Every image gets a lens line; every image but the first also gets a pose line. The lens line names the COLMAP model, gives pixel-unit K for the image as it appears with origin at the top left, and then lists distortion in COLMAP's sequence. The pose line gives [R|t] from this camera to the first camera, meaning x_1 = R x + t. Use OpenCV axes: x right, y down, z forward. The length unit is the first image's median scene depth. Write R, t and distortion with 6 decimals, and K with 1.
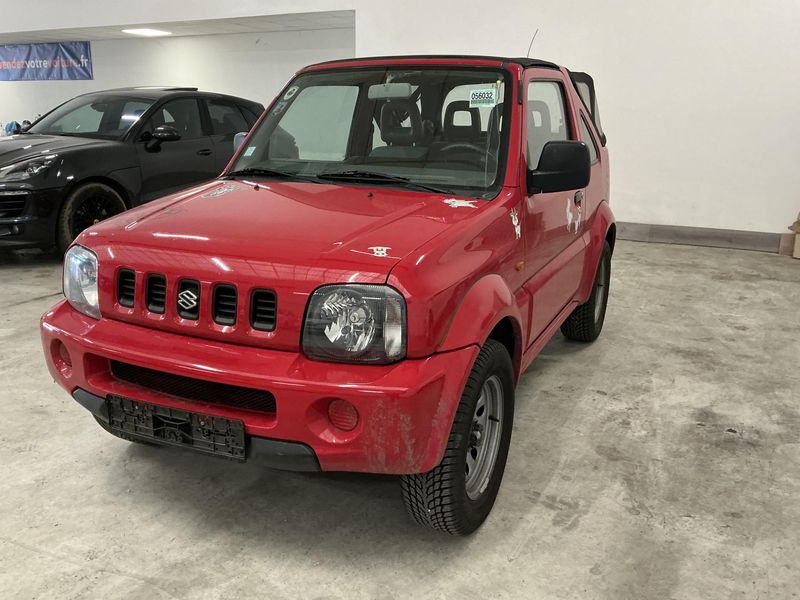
lens RADIAL K [[661.9, 0, 400.6], [0, 661.9, 297.4], [0, 0, 1]] dist [0.087556, -0.138921]
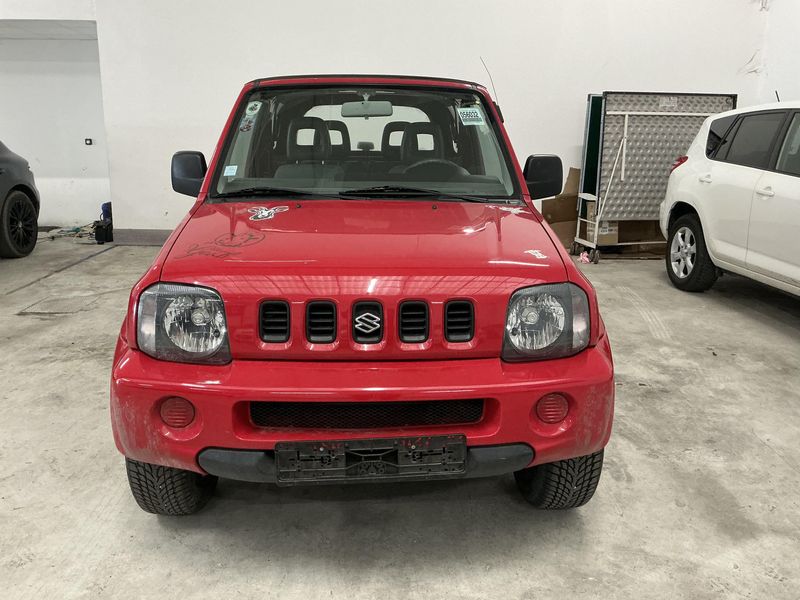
lens RADIAL K [[661.9, 0, 400.6], [0, 661.9, 297.4], [0, 0, 1]] dist [0.087556, -0.138921]
pose [[0.880198, -0.108915, 0.461940, -0.706122], [0.123684, 0.992320, -0.001706, -0.024994], [-0.458206, 0.058636, 0.886910, 0.142381]]
